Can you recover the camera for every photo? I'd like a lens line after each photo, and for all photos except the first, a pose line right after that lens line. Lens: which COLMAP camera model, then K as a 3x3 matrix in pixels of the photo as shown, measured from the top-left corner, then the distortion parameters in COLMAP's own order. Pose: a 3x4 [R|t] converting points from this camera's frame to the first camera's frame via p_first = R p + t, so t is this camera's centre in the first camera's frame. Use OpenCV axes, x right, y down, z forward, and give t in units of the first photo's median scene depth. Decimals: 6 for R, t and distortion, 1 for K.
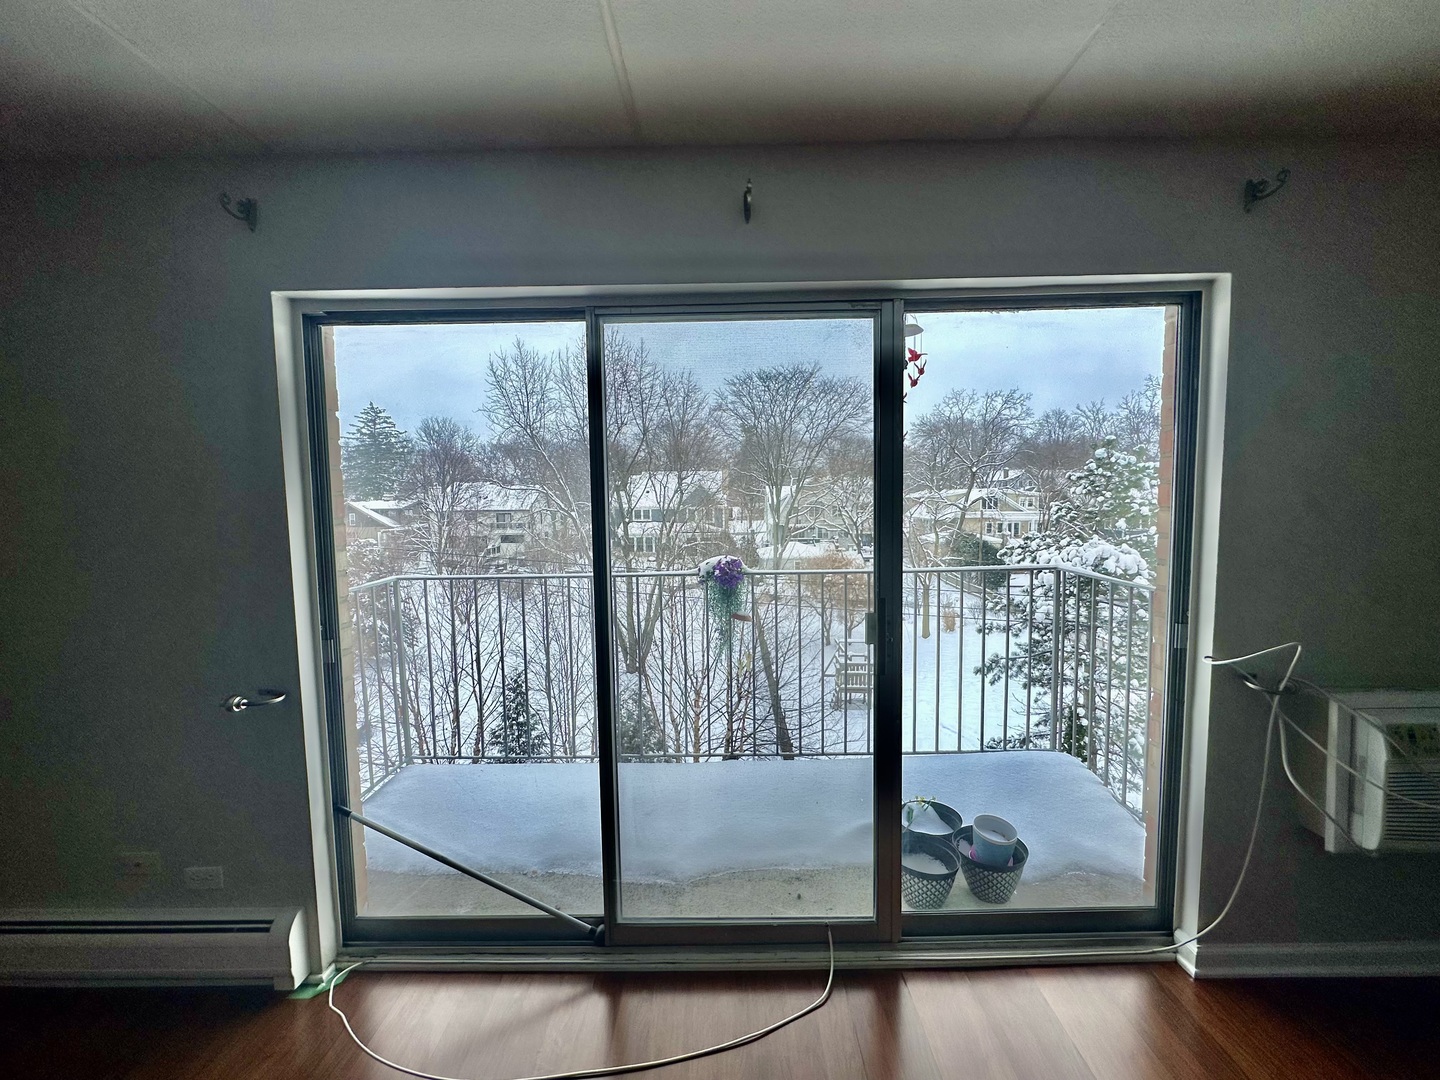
lens RADIAL K [[578.8, 0, 720.0], [0, 578.8, 540.0], [0, 0, 1]] dist [-0.001087, -0.000097]
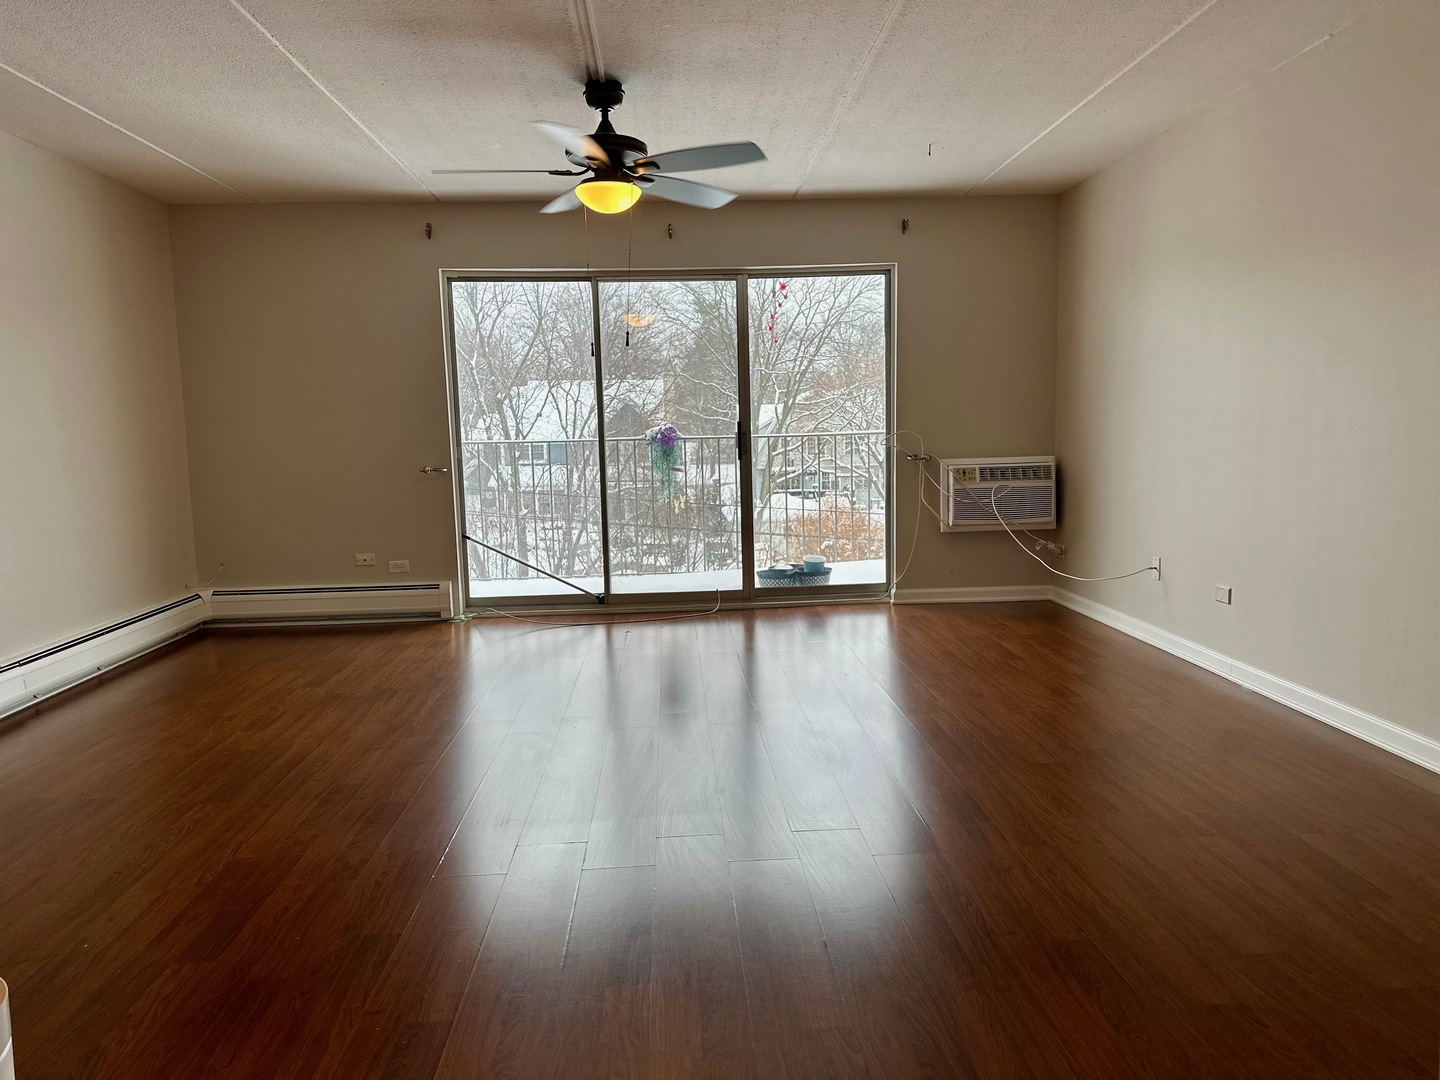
lens RADIAL K [[999.3, 0, 720.0], [0, 999.3, 540.0], [0, 0, 1]] dist [0.000029, -0.000515]
pose [[0.998221, -0.013532, 0.058070, -0.001848], [0.011248, 0.999157, 0.039486, 0.347959], [-0.058555, -0.038762, 0.997531, -2.301174]]
